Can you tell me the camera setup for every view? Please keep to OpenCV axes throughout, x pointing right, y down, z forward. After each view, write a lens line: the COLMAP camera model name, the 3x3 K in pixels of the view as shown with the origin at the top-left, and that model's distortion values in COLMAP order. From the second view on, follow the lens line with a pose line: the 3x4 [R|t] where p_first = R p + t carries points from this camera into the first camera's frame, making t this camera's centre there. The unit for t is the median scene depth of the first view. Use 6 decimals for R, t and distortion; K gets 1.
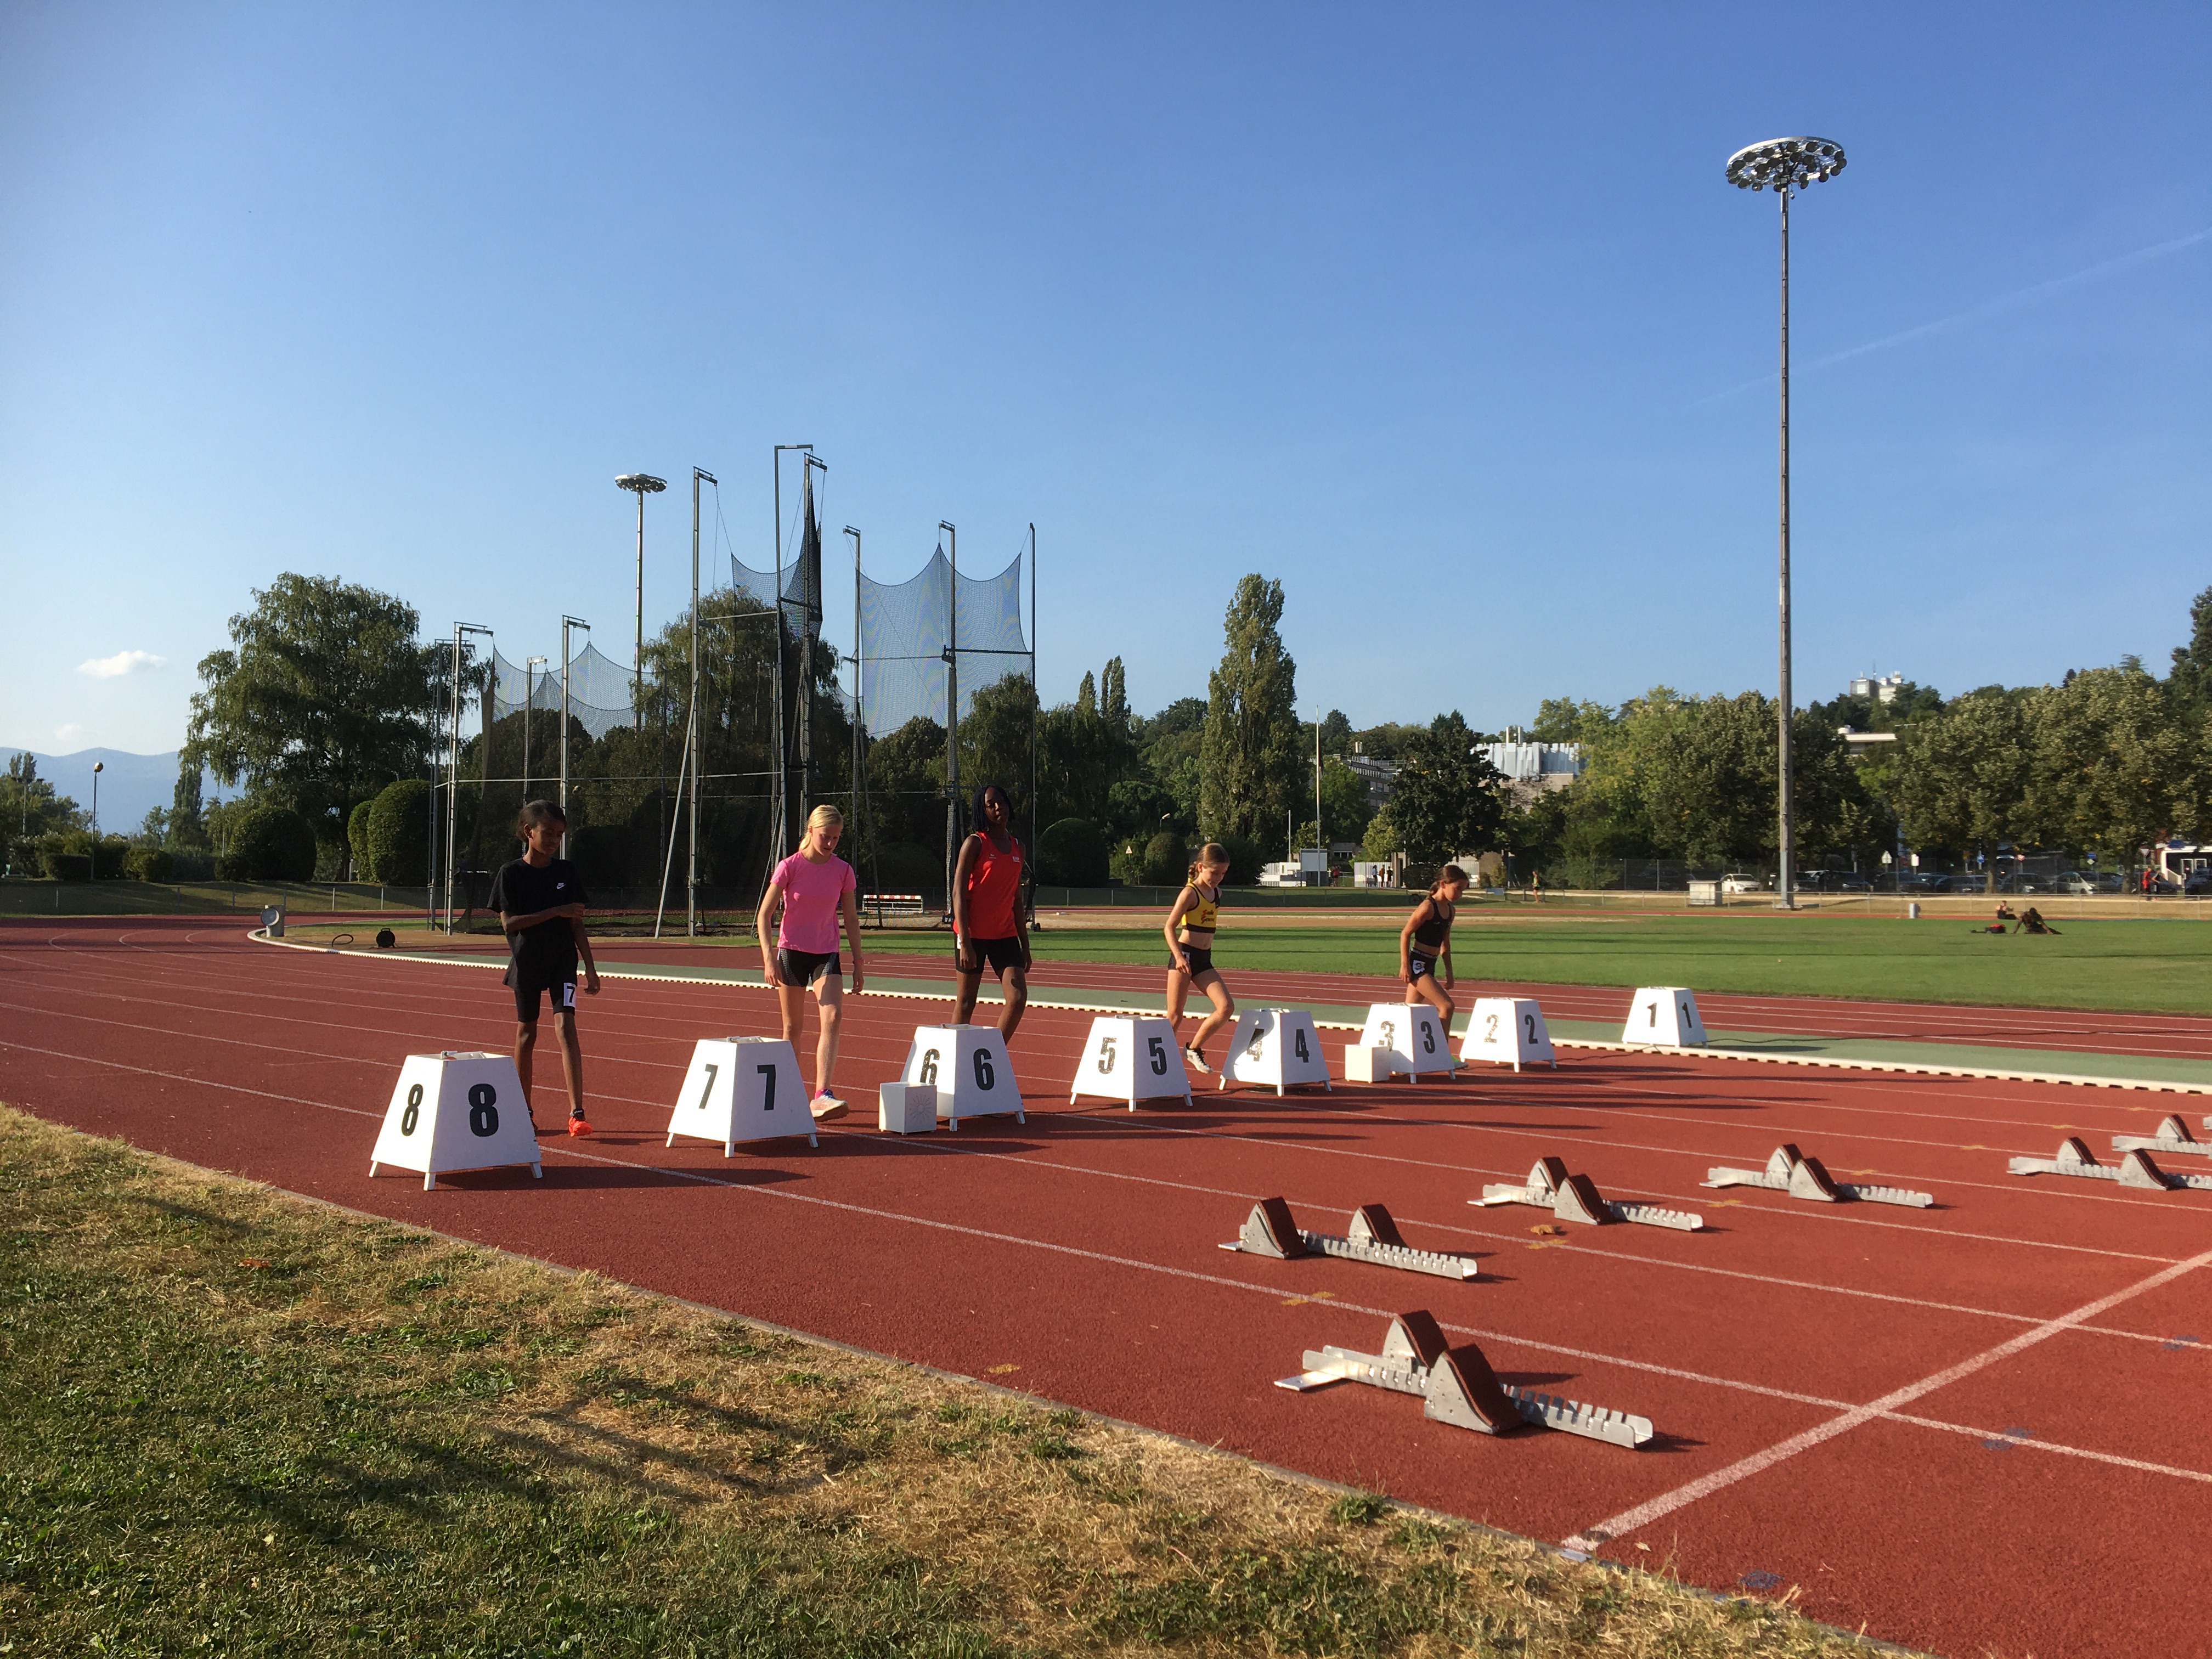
lens RADIAL K [[1856.4, 0, 1106.0], [0, 1856.4, 835.6], [0, 0, 1]] dist [0.119298, -0.207703]
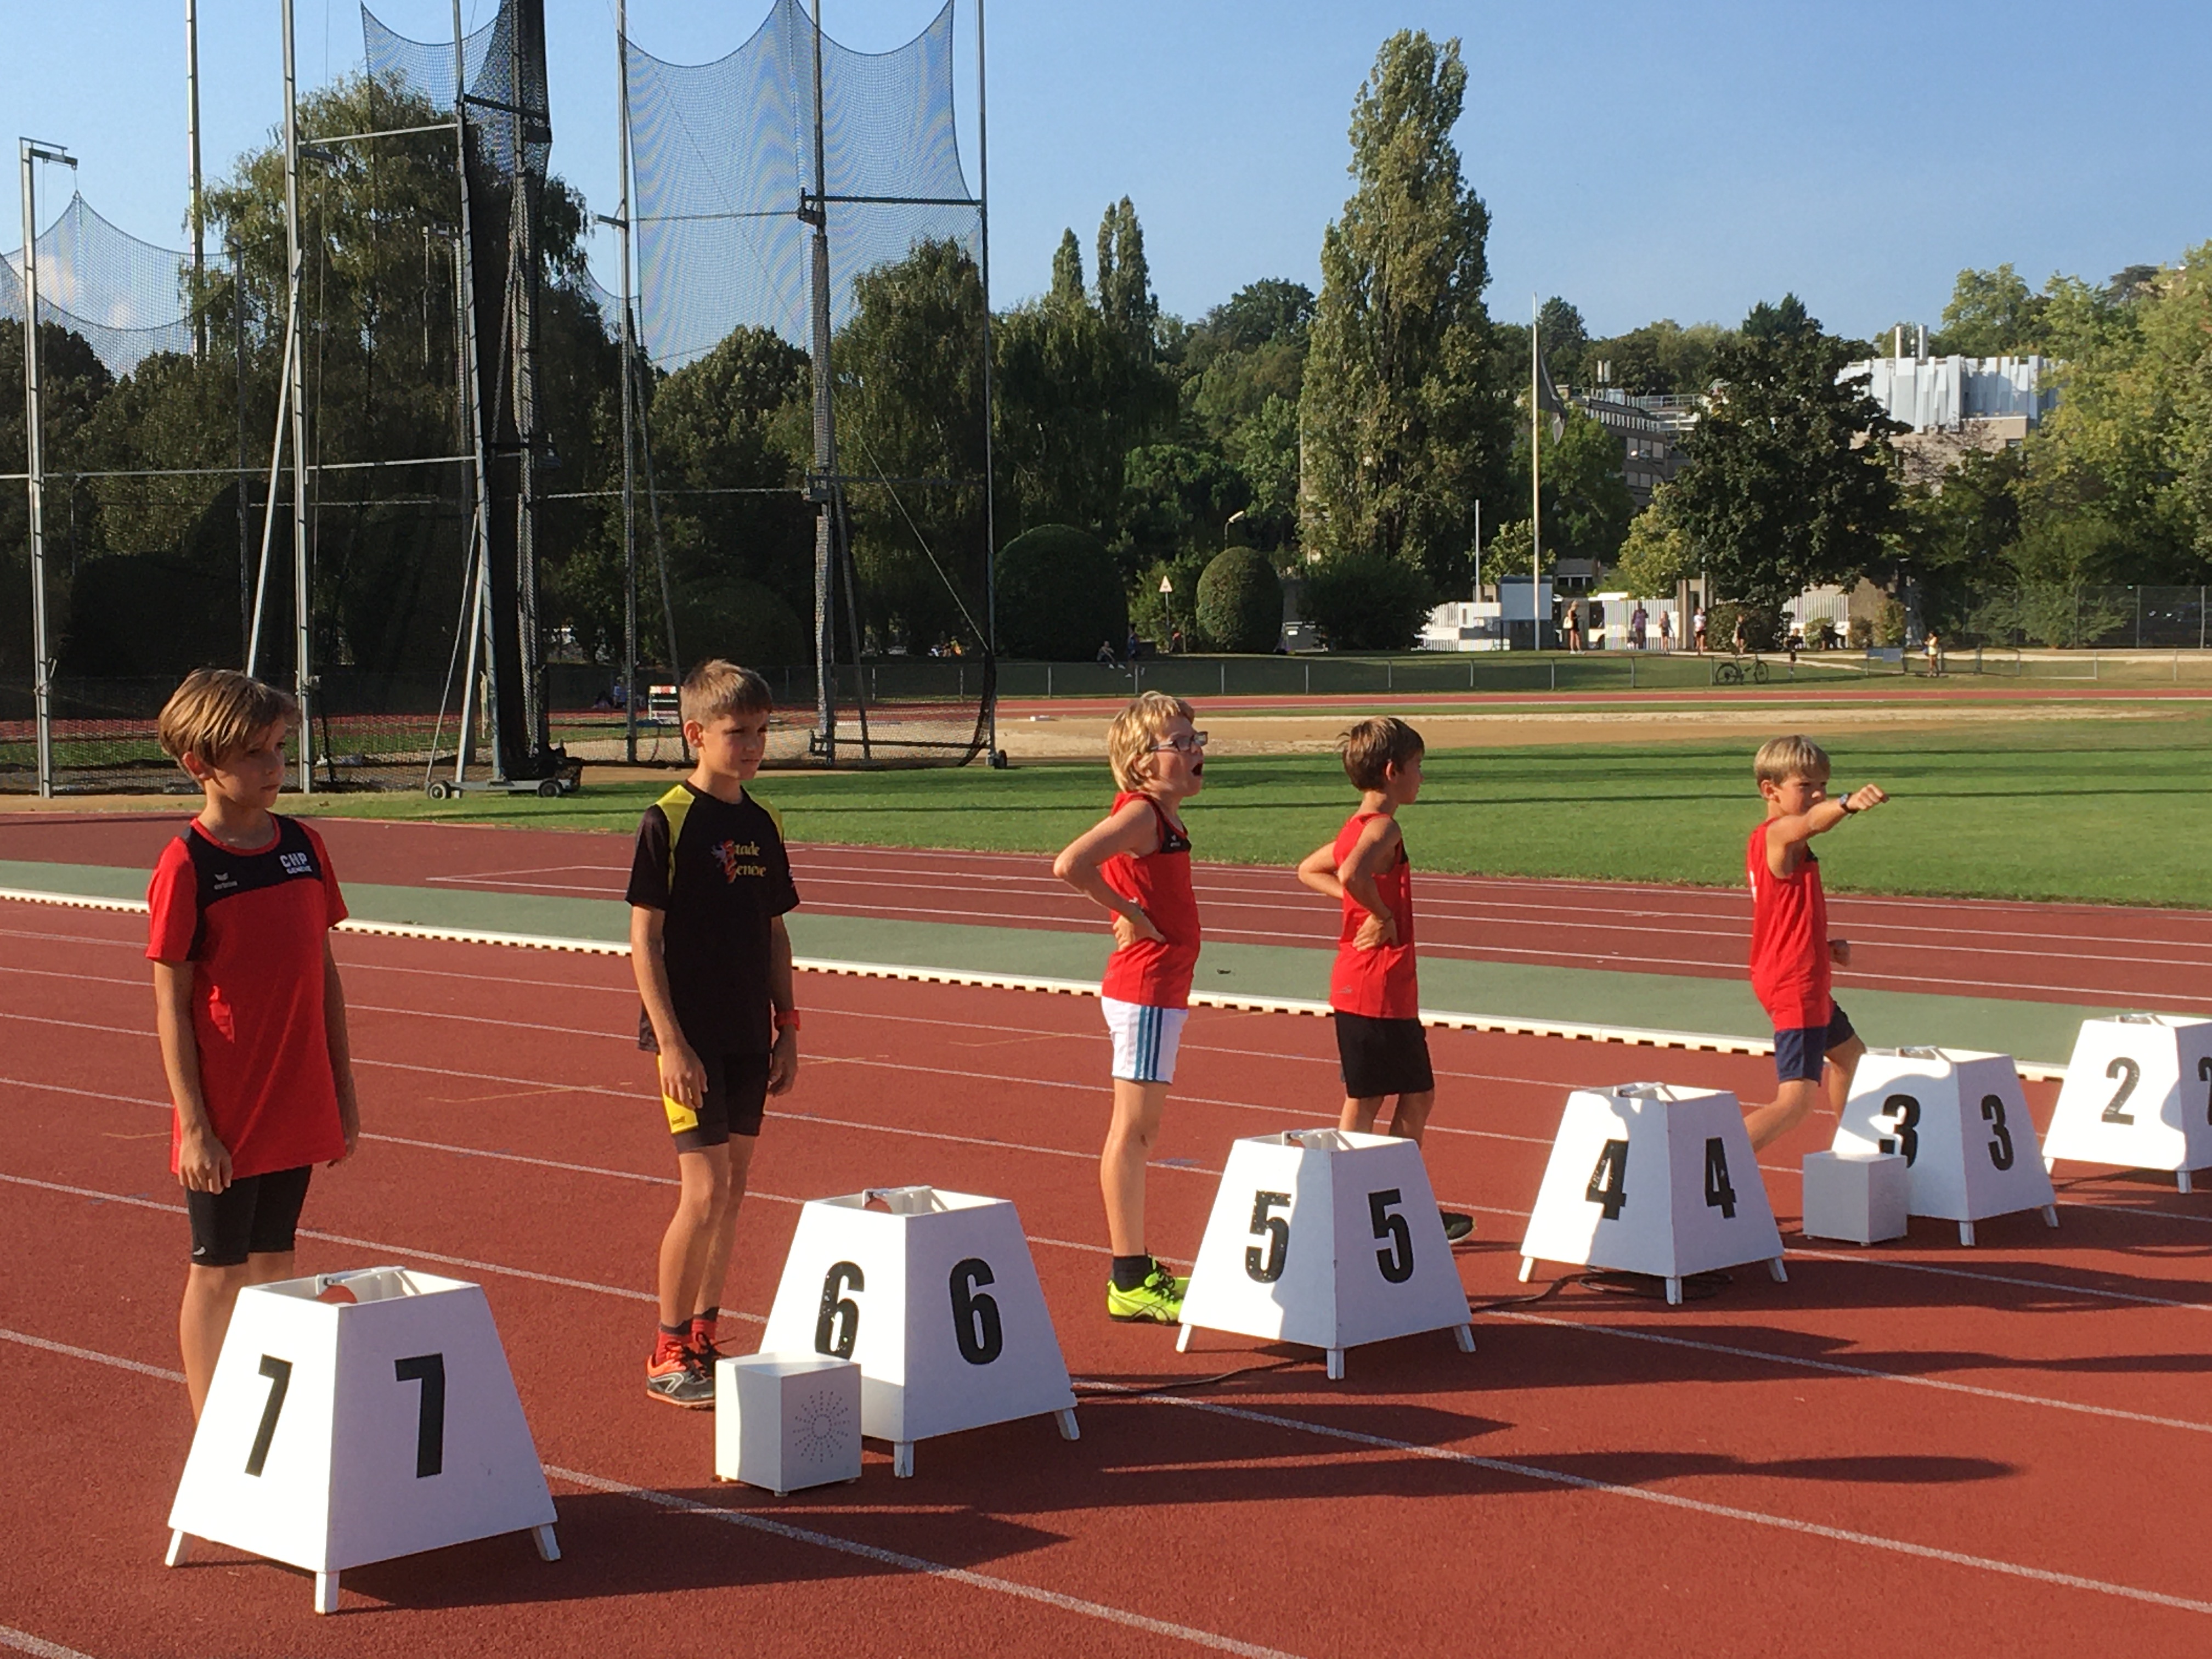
lens RADIAL K [[3552.2, 0, 1099.4], [0, 3552.2, 826.2], [0, 0, 1]] dist [0.122943, -0.166000]
pose [[0.999882, -0.014646, -0.004568, -0.002735], [0.014957, 0.996844, 0.077967, -0.002859], [0.003412, -0.078026, 0.996946, 0.020108]]
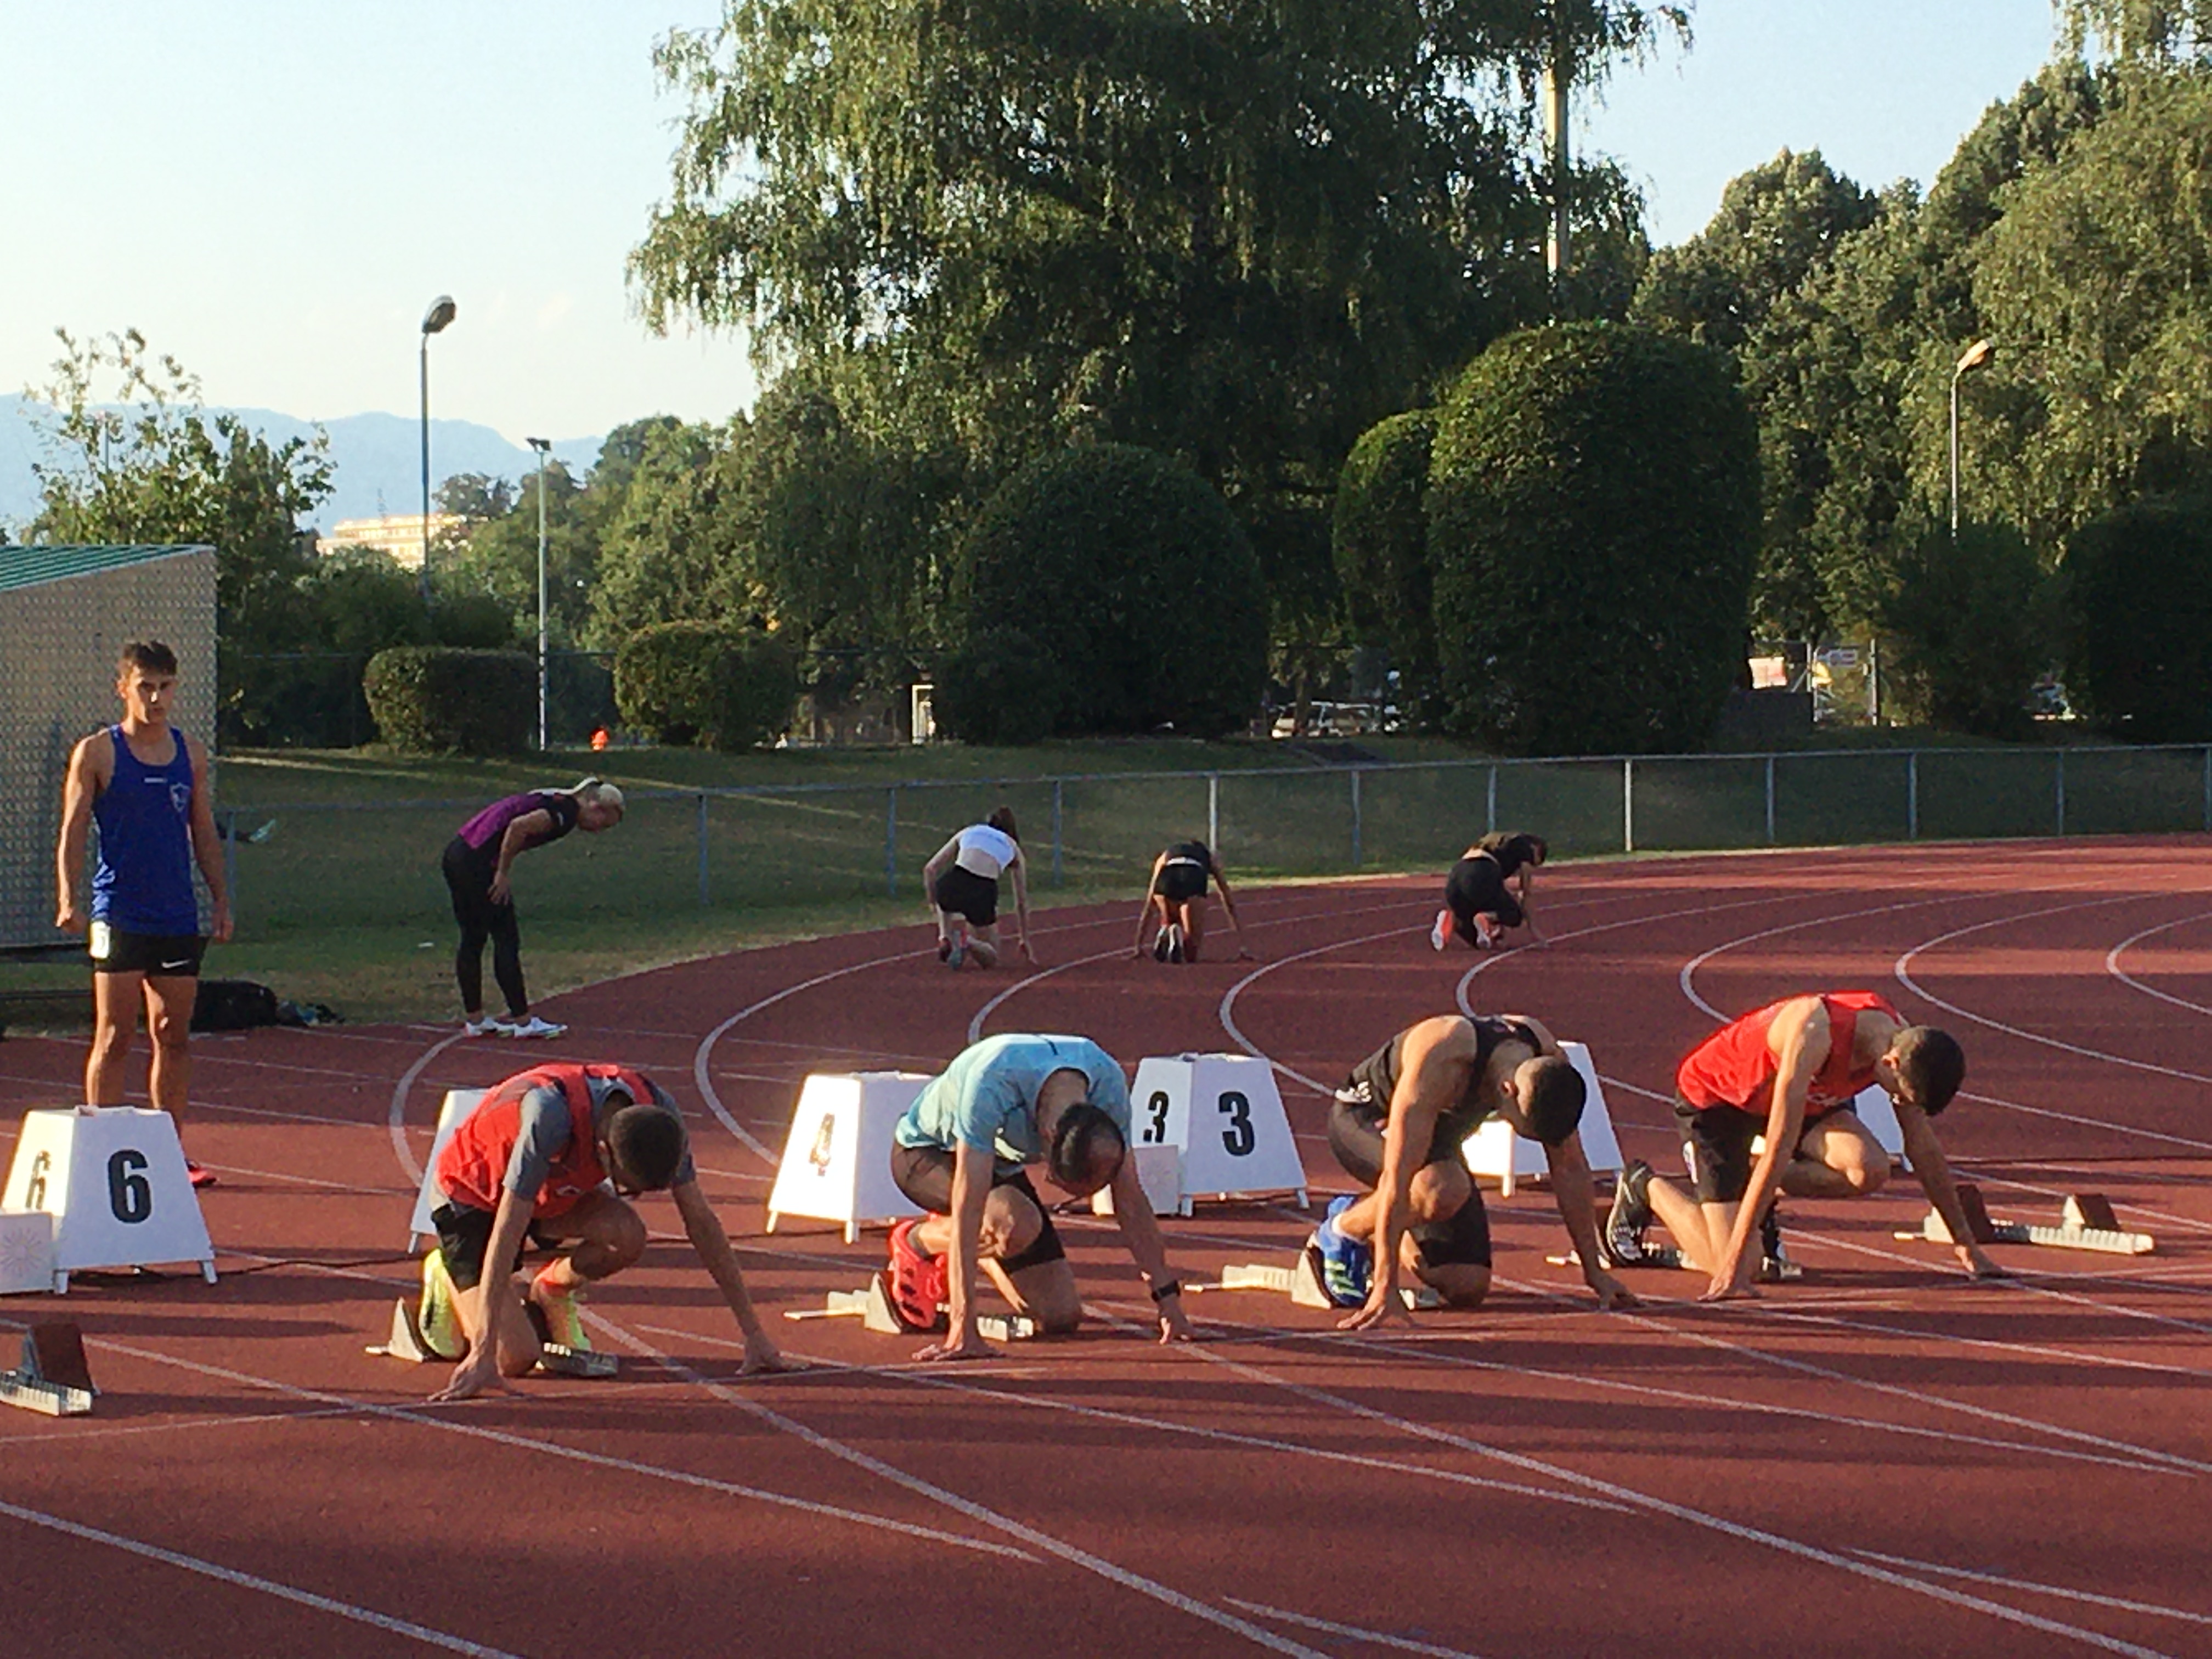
lens RADIAL K [[5533.9, 0, 1106.0], [0, 5533.9, 829.5], [0, 0, 1]] dist [0.028174, 0.030905]
pose [[0.975672, -0.014276, -0.218769, -0.195815], [0.025158, 0.998576, 0.047033, 0.000837], [0.217786, -0.051393, 0.974642, 0.194466]]
